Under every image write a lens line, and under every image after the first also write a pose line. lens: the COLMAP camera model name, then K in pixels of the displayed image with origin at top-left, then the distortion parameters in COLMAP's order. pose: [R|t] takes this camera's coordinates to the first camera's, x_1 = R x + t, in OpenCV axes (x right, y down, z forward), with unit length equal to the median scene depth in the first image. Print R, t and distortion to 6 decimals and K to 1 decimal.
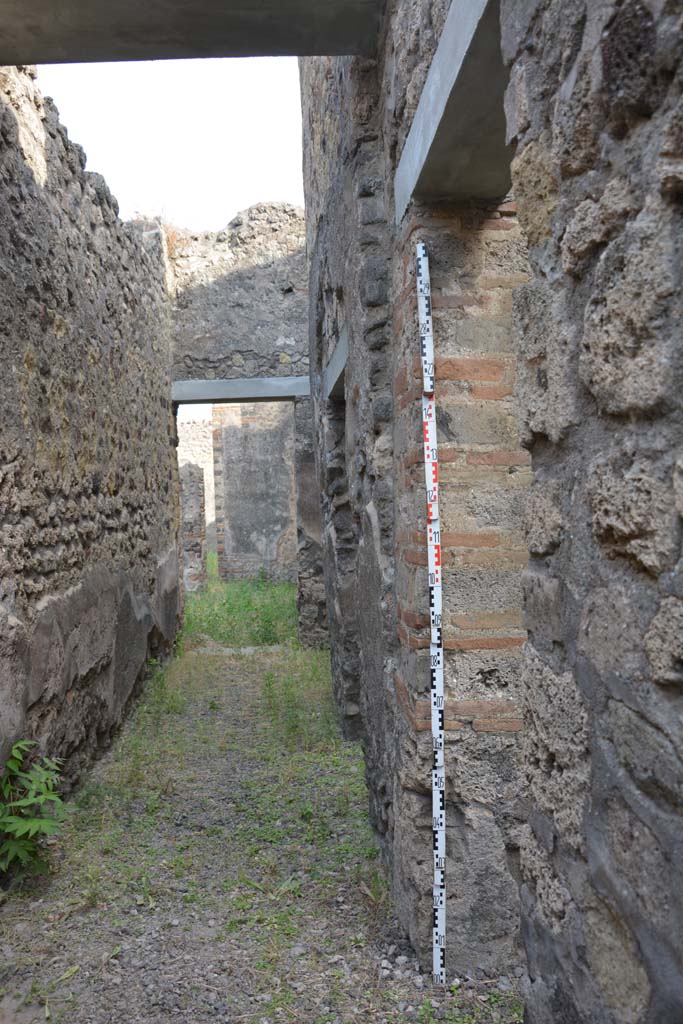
lens RADIAL K [[791.2, 0, 339.5], [0, 791.2, 511.5], [0, 0, 1]] dist [-0.128615, 0.088680]
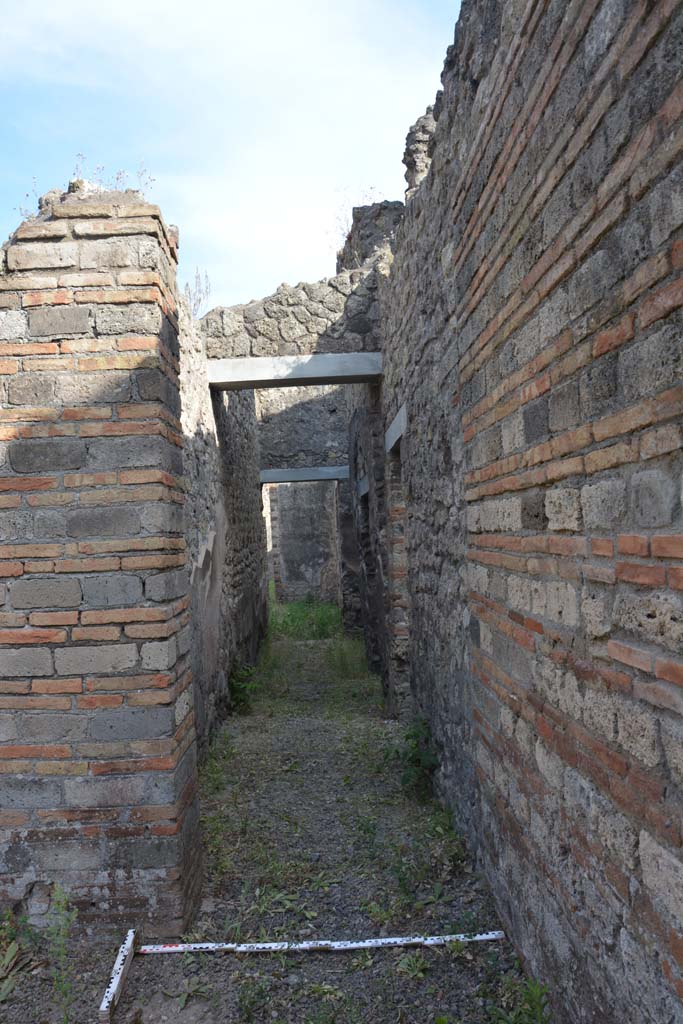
lens RADIAL K [[791.2, 0, 342.1], [0, 791.2, 513.2], [0, 0, 1]] dist [-0.128615, 0.088680]
pose [[0.999214, -0.018085, -0.035262, 0.004713], [0.016840, 0.999235, -0.035291, -0.021590], [0.035873, 0.034669, 0.998755, -0.570674]]
